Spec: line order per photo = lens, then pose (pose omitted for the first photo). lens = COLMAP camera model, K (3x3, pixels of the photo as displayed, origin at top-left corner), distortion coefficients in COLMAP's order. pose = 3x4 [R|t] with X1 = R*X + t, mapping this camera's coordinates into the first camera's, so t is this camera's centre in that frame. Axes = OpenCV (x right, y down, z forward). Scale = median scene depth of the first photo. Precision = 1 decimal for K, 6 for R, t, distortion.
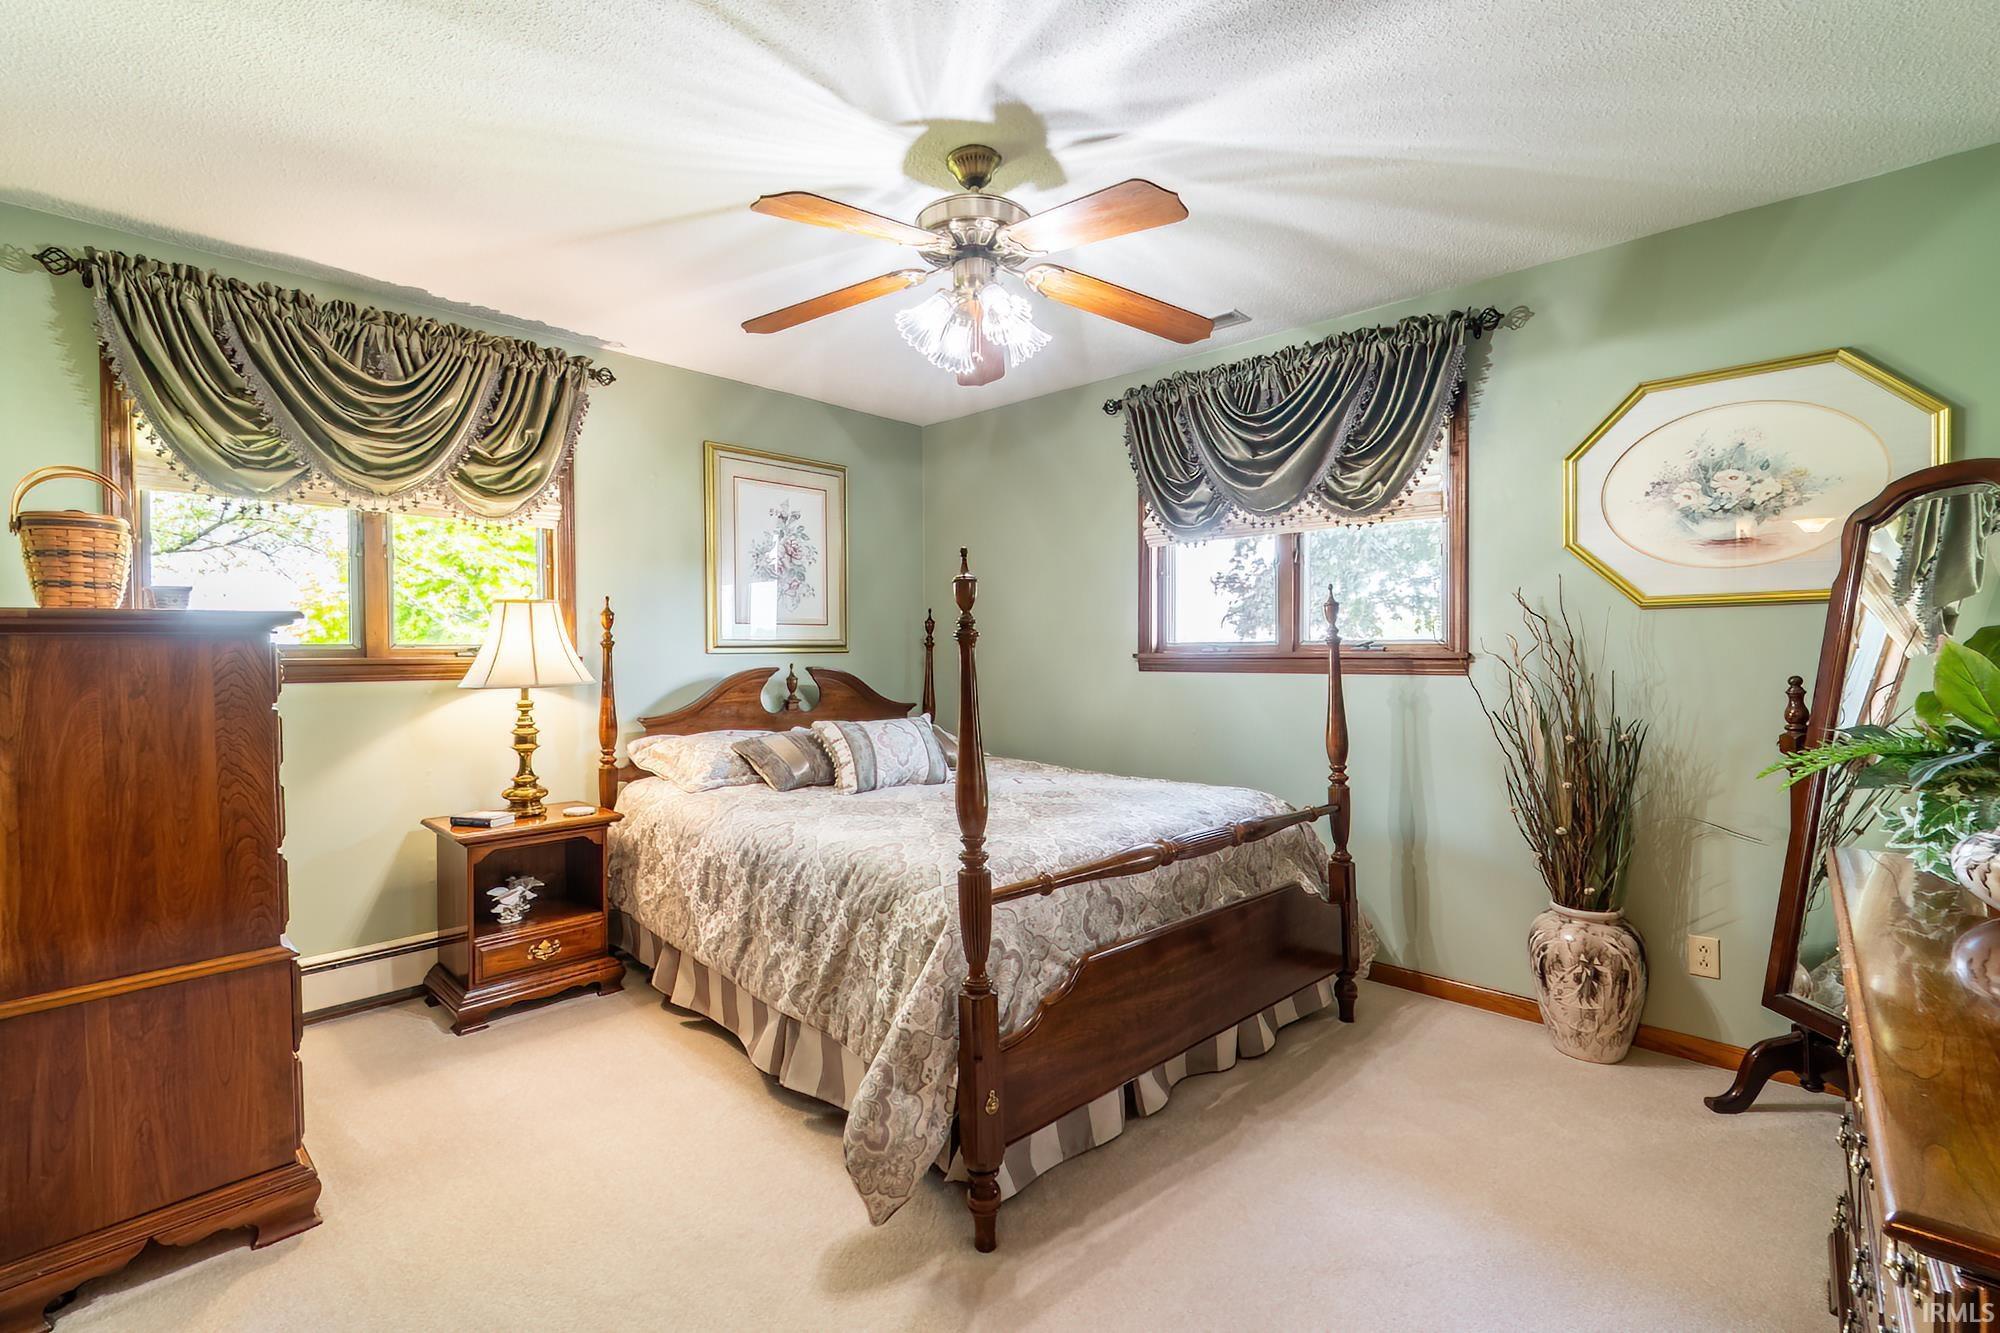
lens RADIAL K [[872.7, 0, 988.0], [0, 872.7, 668.7], [0, 0, 1]] dist [-0.000634, -0.000106]
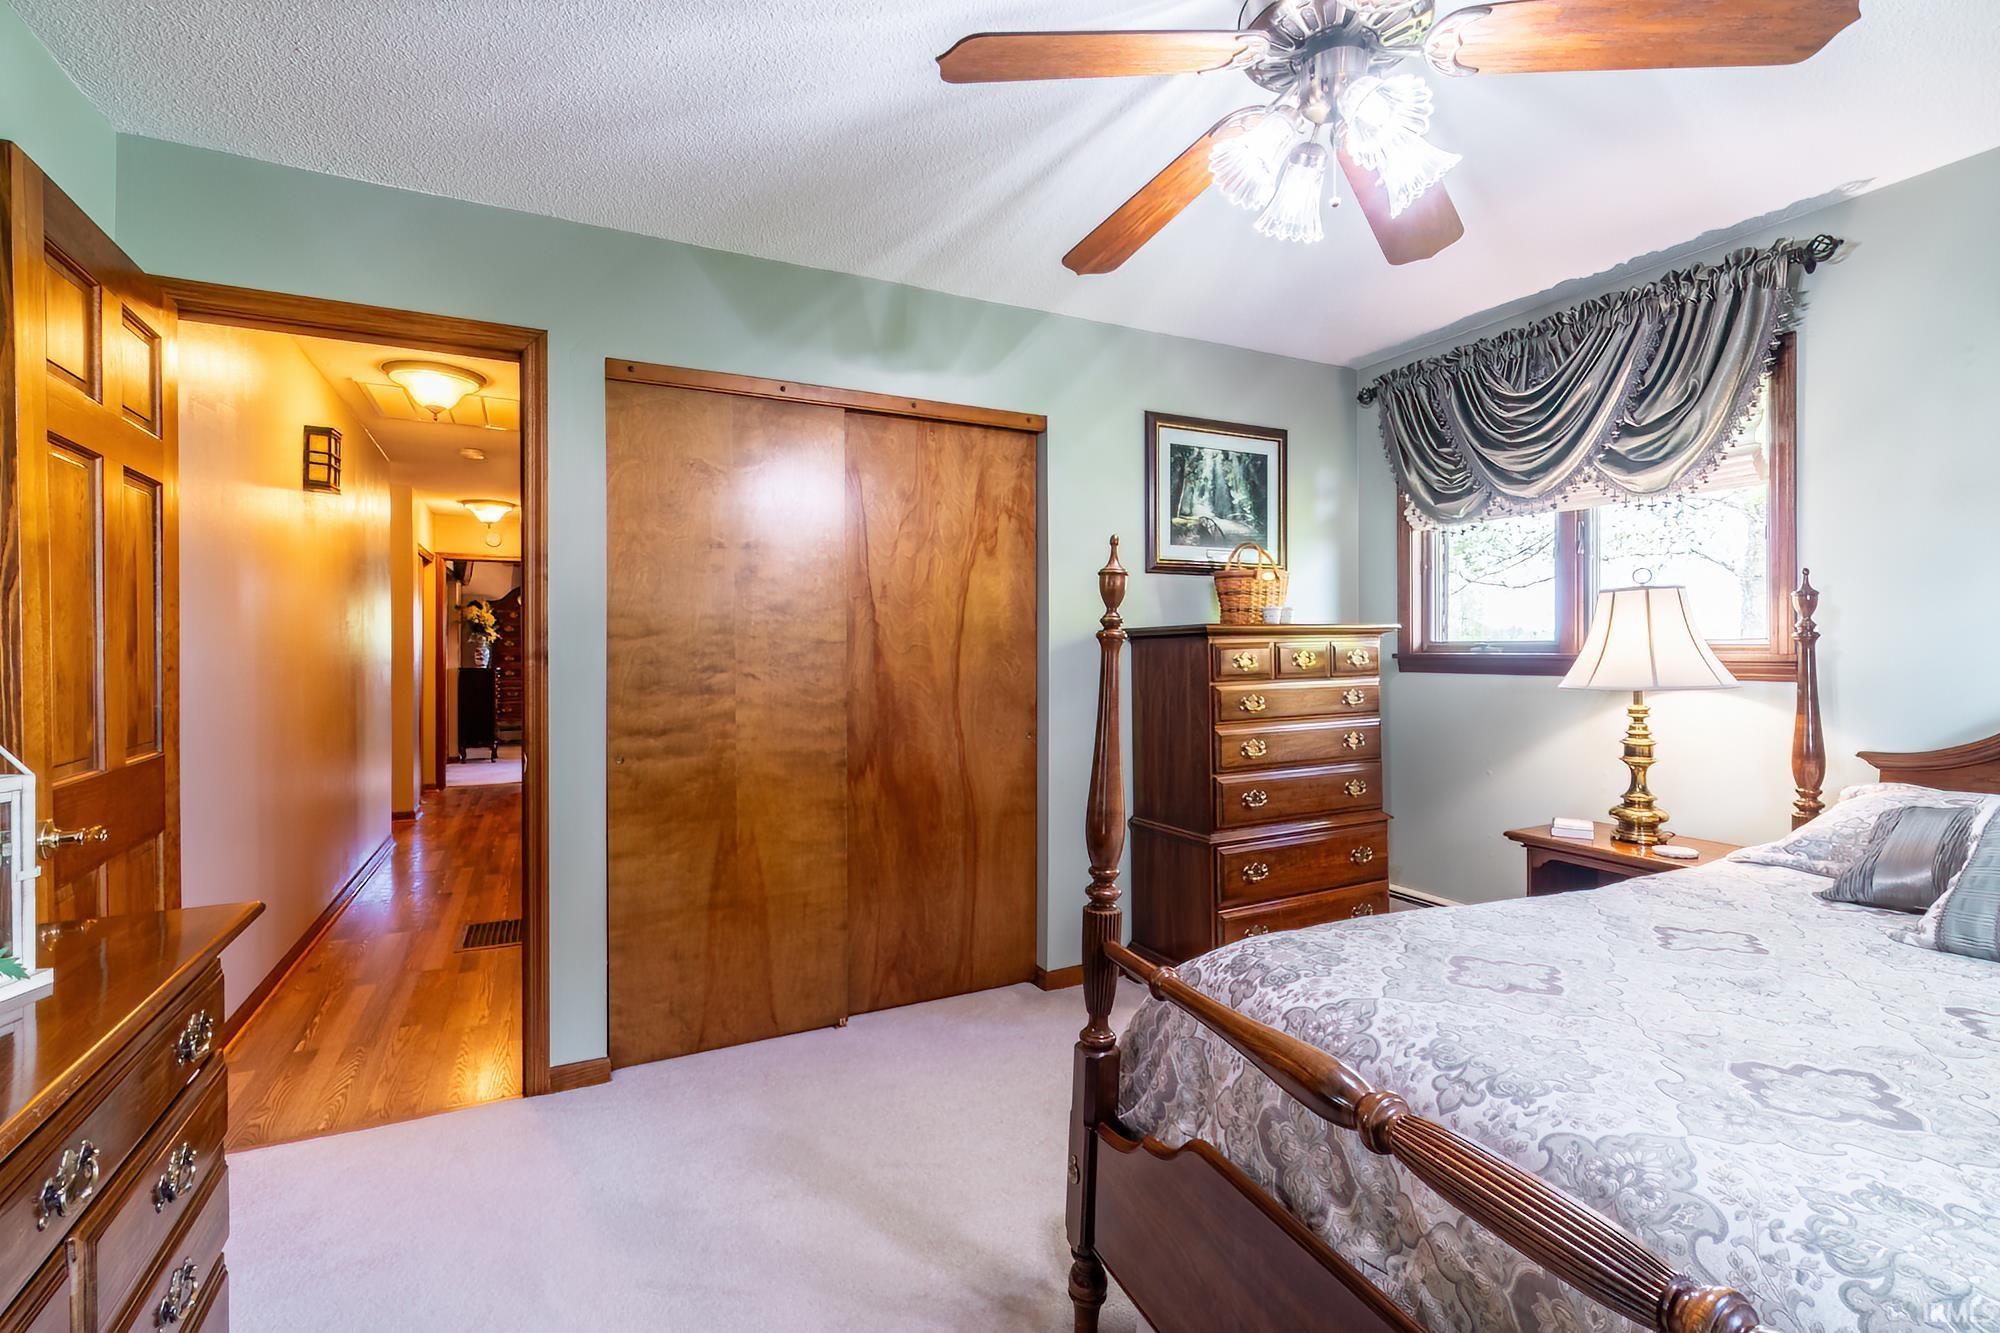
lens RADIAL K [[872.7, 0, 988.0], [0, 872.7, 668.7], [0, 0, 1]] dist [-0.000634, -0.000106]
pose [[-0.330153, 0.027610, -0.943524, 0.482262], [-0.009985, 0.999414, 0.032739, -0.021488], [0.943875, 0.020230, -0.329684, 0.687701]]
